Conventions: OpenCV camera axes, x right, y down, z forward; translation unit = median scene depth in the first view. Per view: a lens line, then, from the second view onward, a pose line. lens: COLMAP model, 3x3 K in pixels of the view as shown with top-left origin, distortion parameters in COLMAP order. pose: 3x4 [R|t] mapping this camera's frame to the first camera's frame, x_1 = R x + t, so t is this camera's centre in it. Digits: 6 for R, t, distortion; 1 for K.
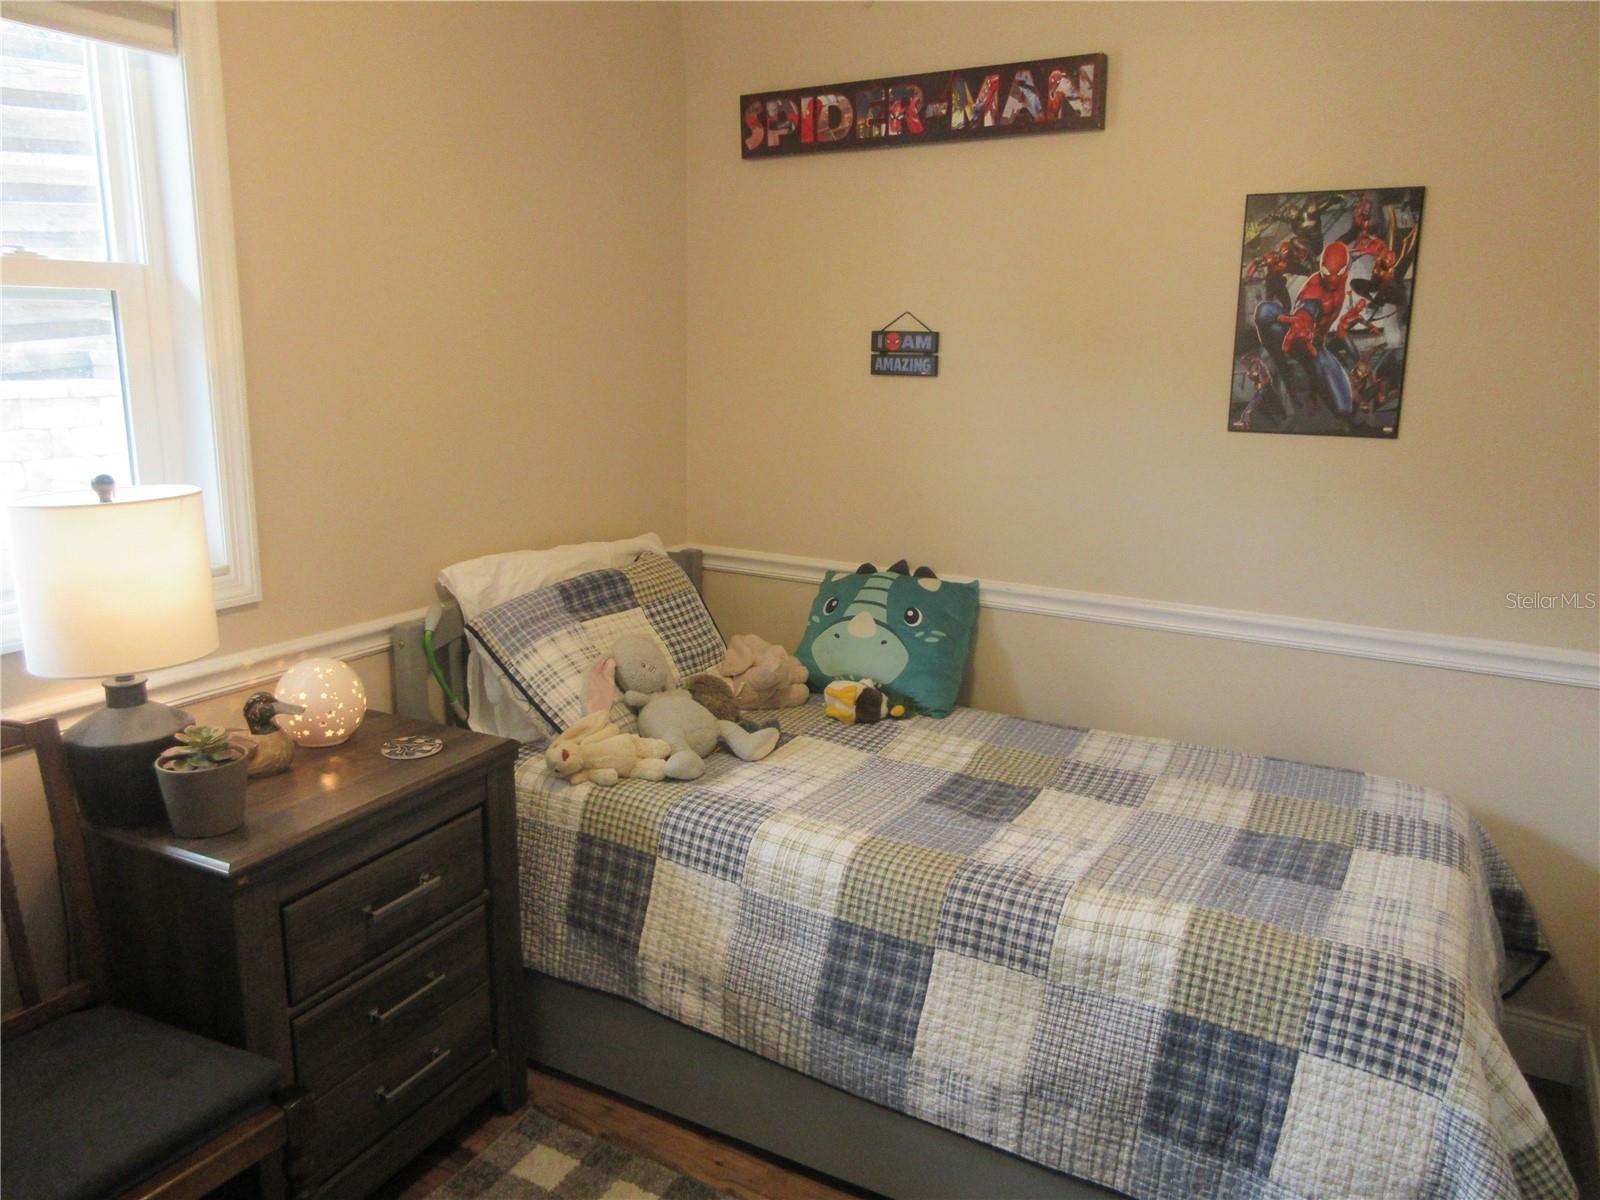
lens RADIAL K [[1171.9, 0, 803.0], [0, 1171.9, 593.4], [0, 0, 1]] dist [-0.013874, 0.006469]
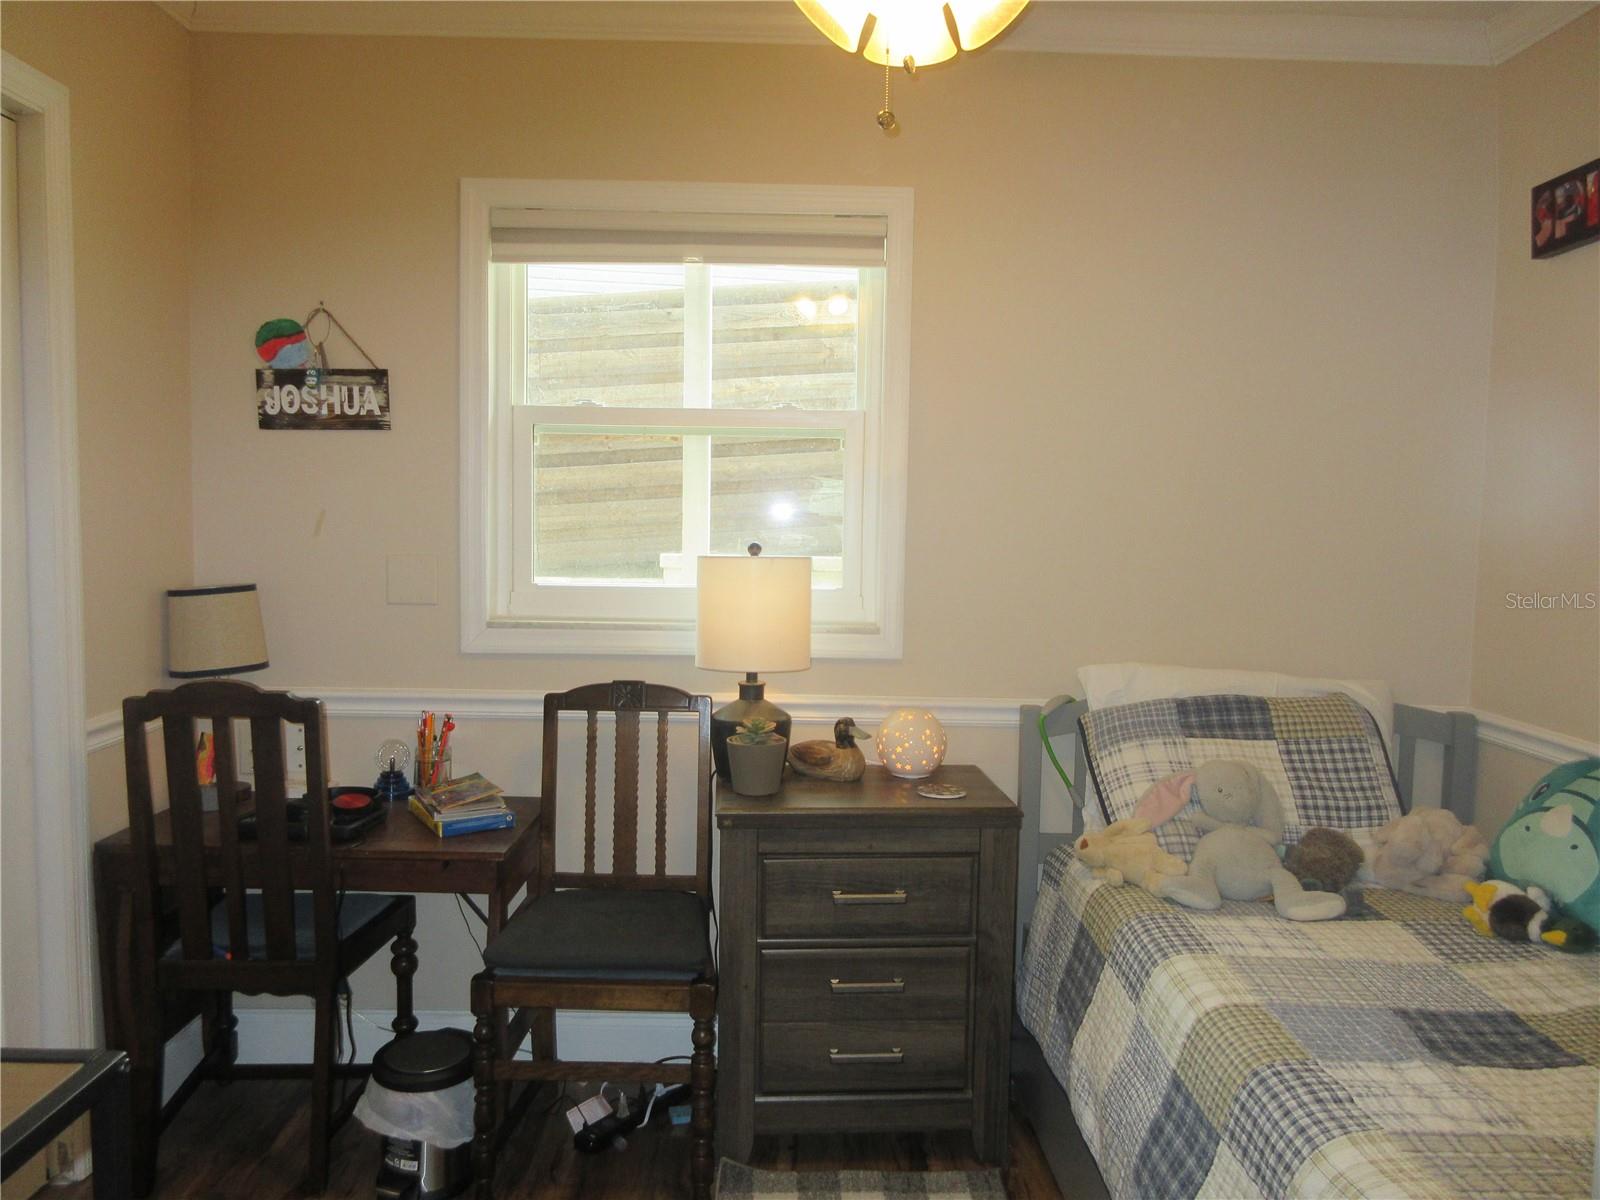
lens RADIAL K [[1171.9, 0, 803.0], [0, 1171.9, 593.4], [0, 0, 1]] dist [-0.013874, 0.006469]
pose [[0.509934, 0.055835, -0.858399, 0.527690], [-0.196139, 0.979152, -0.052828, 0.022395], [0.837554, 0.195304, 0.510255, 0.207616]]
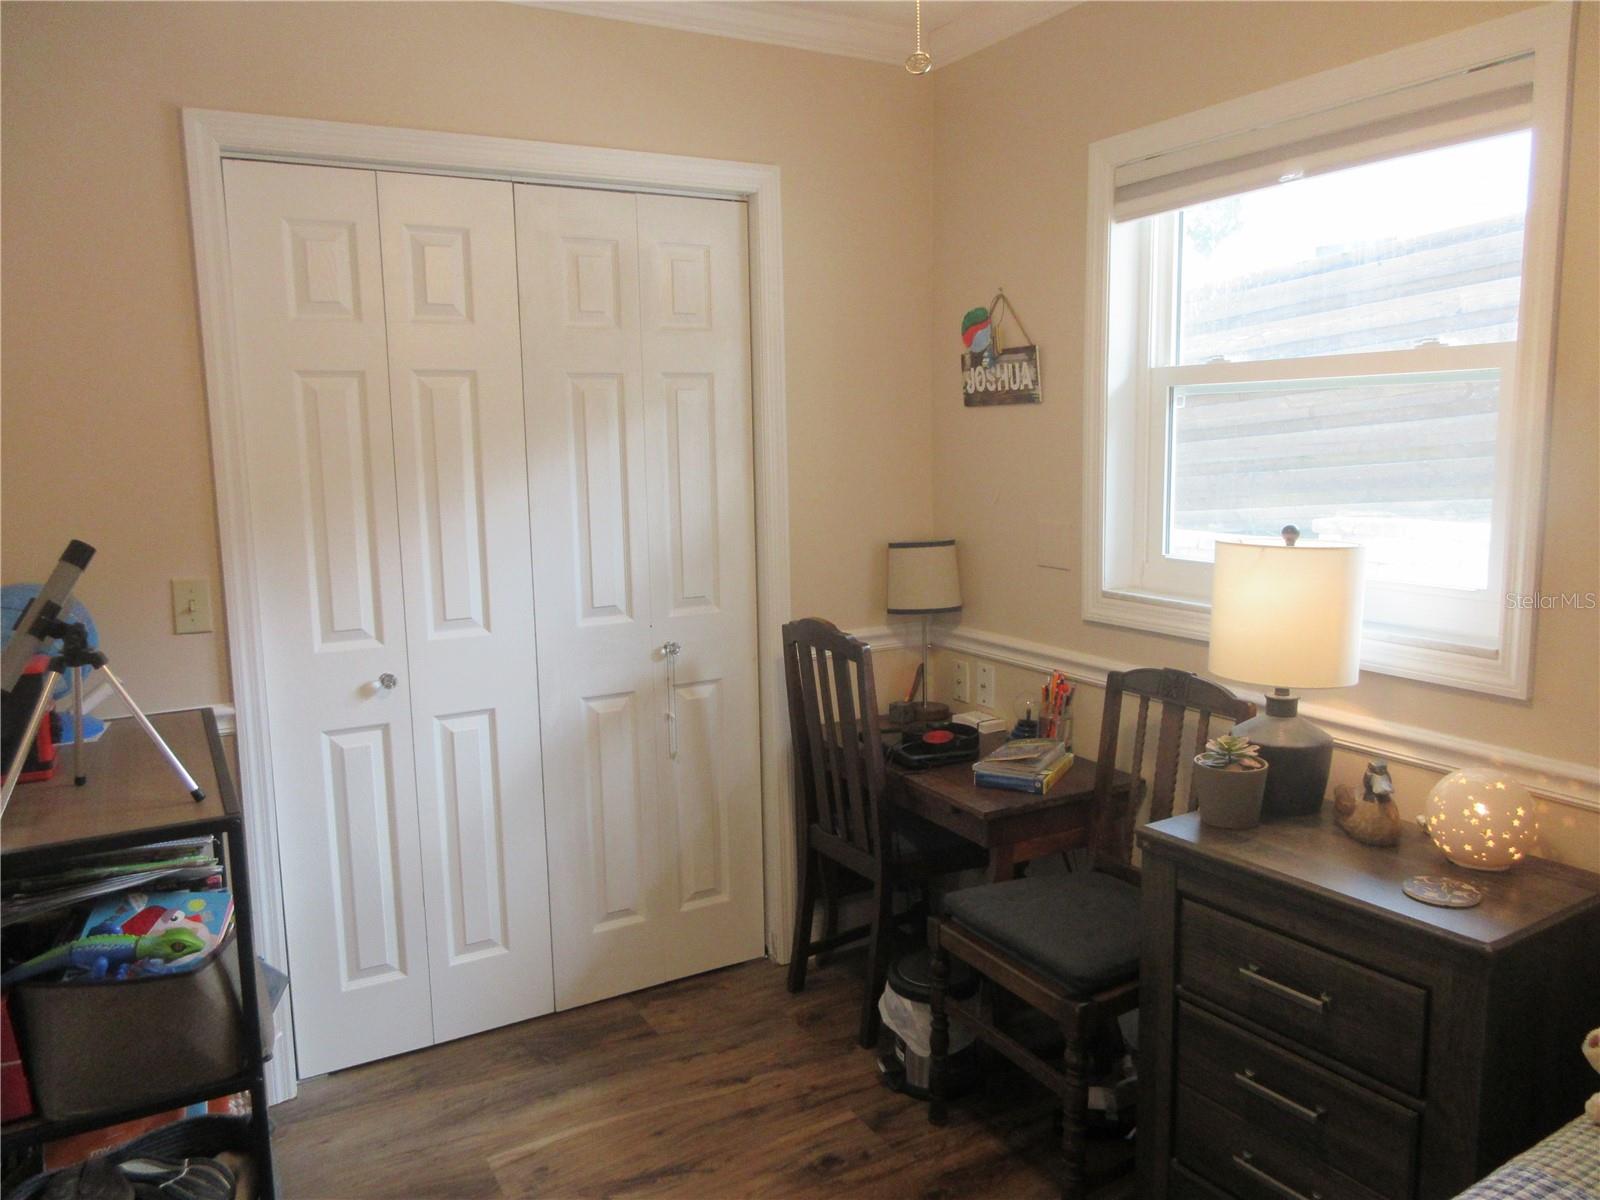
lens RADIAL K [[1204.3, 0, 800.0], [0, 1204.3, 600.0], [0, 0, 1]] dist [-0.007659, -0.002230]
pose [[-0.530111, 0.110786, -0.840660, 0.530101], [-0.179186, 0.954401, 0.238769, -0.167082], [0.828779, 0.277208, -0.486087, 0.857523]]
